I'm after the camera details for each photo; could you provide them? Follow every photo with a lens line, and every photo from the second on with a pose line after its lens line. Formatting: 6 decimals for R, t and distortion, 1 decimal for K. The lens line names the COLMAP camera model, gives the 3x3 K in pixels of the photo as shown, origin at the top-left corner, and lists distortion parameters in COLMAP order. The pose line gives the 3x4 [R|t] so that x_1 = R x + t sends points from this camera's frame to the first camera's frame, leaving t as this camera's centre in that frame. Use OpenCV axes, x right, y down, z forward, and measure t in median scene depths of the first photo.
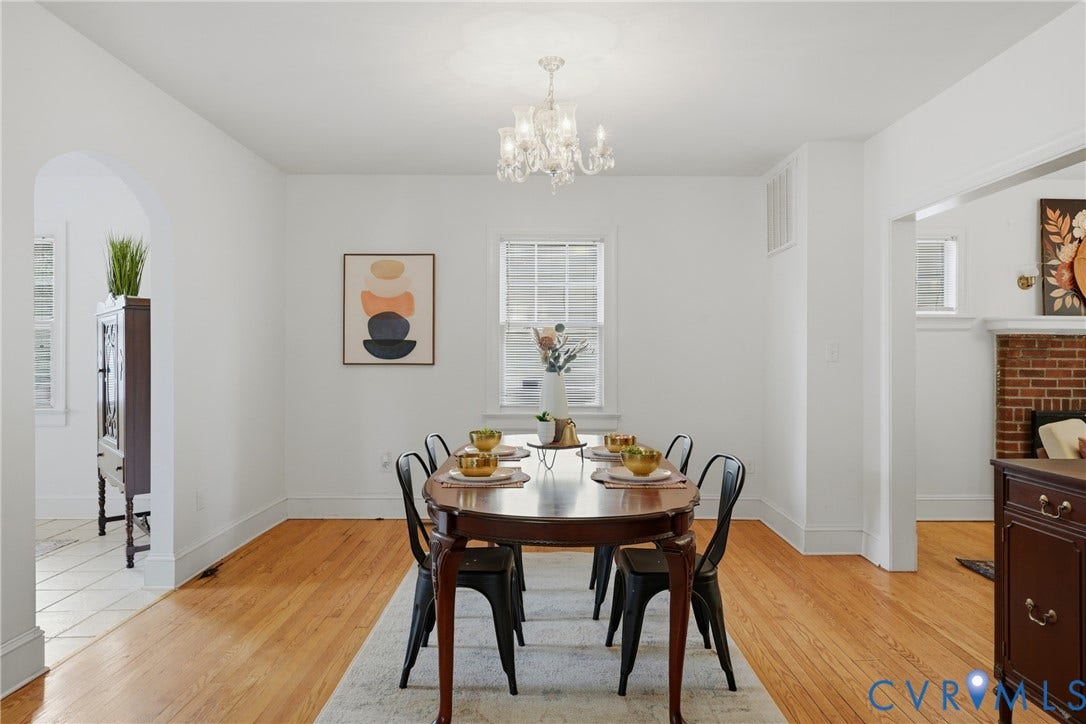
lens RADIAL K [[647.1, 0, 511.2], [0, 647.1, 360.5], [0, 0, 1]] dist [0.012681, -0.012830]
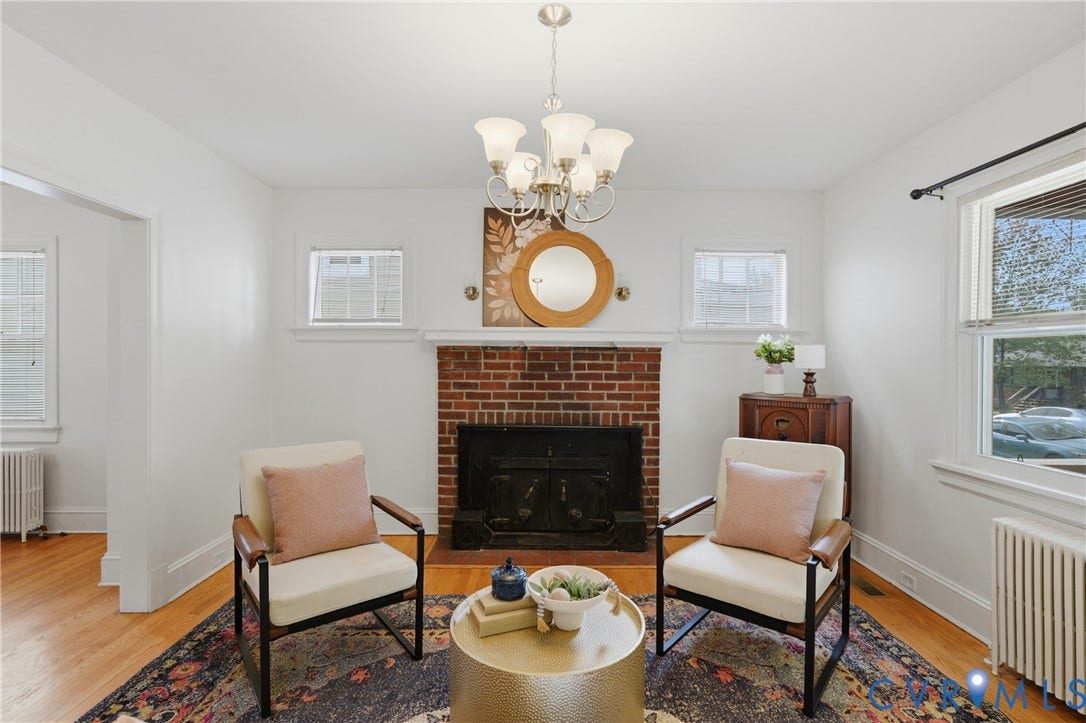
lens RADIAL K [[679.7, 0, 543.3], [0, 679.7, 357.6], [0, 0, 1]] dist [0.005559, -0.002378]
pose [[0.999949, 0.003478, -0.009534, 0.928429], [-0.003672, 0.999785, -0.020409, -0.001981], [0.009461, 0.020443, 0.999746, -0.025084]]
